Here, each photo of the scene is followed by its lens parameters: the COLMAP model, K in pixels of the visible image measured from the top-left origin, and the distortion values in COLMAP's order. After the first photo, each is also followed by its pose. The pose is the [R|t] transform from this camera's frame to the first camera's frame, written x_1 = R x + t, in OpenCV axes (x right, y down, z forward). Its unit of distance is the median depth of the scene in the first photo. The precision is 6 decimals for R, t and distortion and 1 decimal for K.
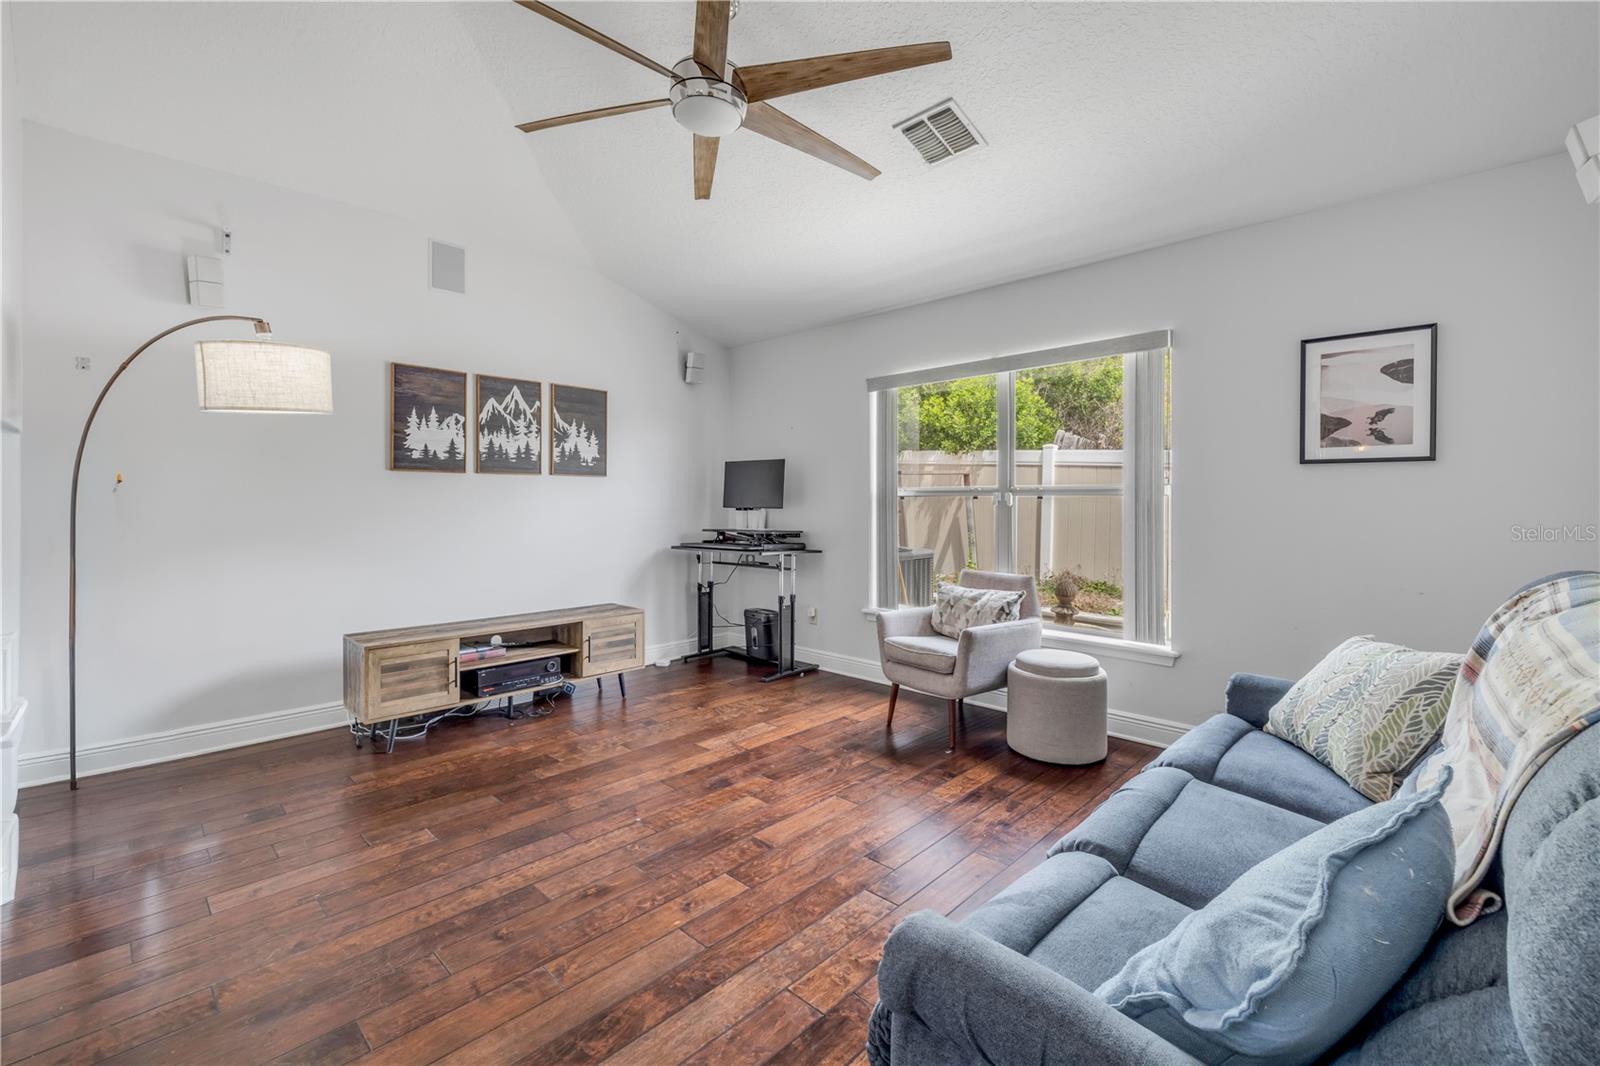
lens RADIAL K [[674.1, 0, 802.5], [0, 674.1, 514.1], [0, 0, 1]] dist [-0.000636, 0.000281]
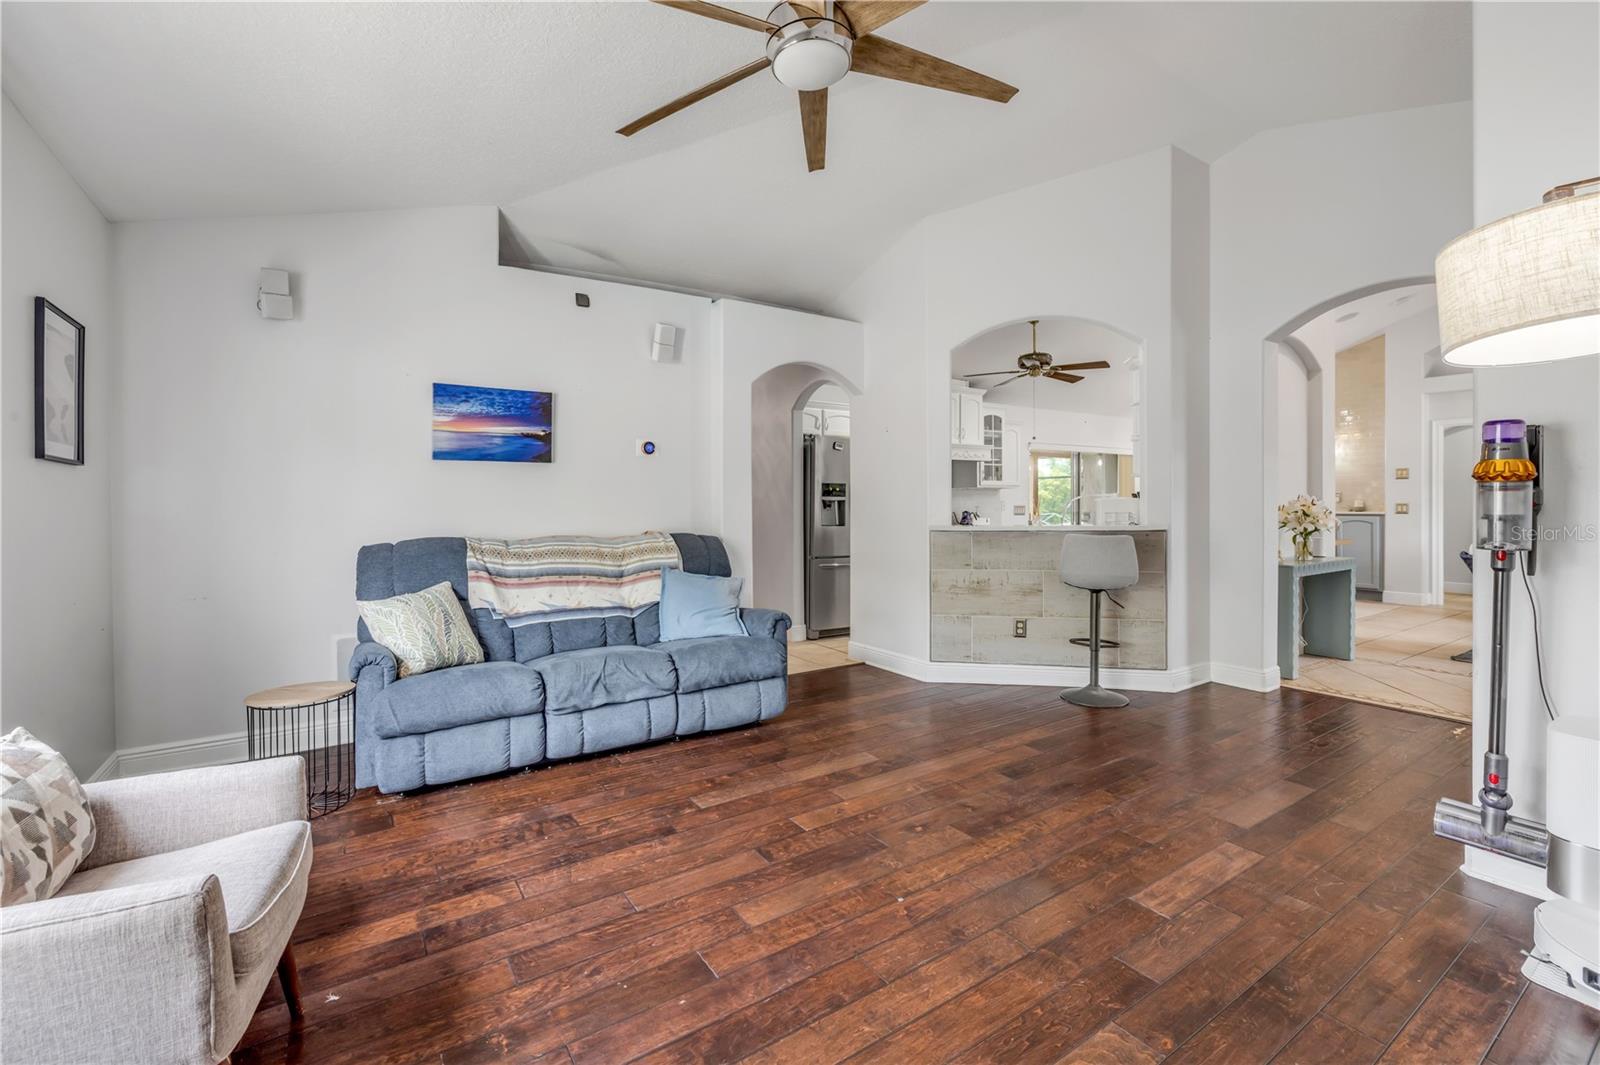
lens RADIAL K [[674.1, 0, 802.5], [0, 674.1, 513.6], [0, 0, 1]] dist [-0.000636, 0.000281]
pose [[-0.975543, -0.001580, 0.219802, -0.288792], [0.005848, 0.999434, 0.033138, -0.031973], [-0.219730, 0.033613, -0.974981, 1.695153]]
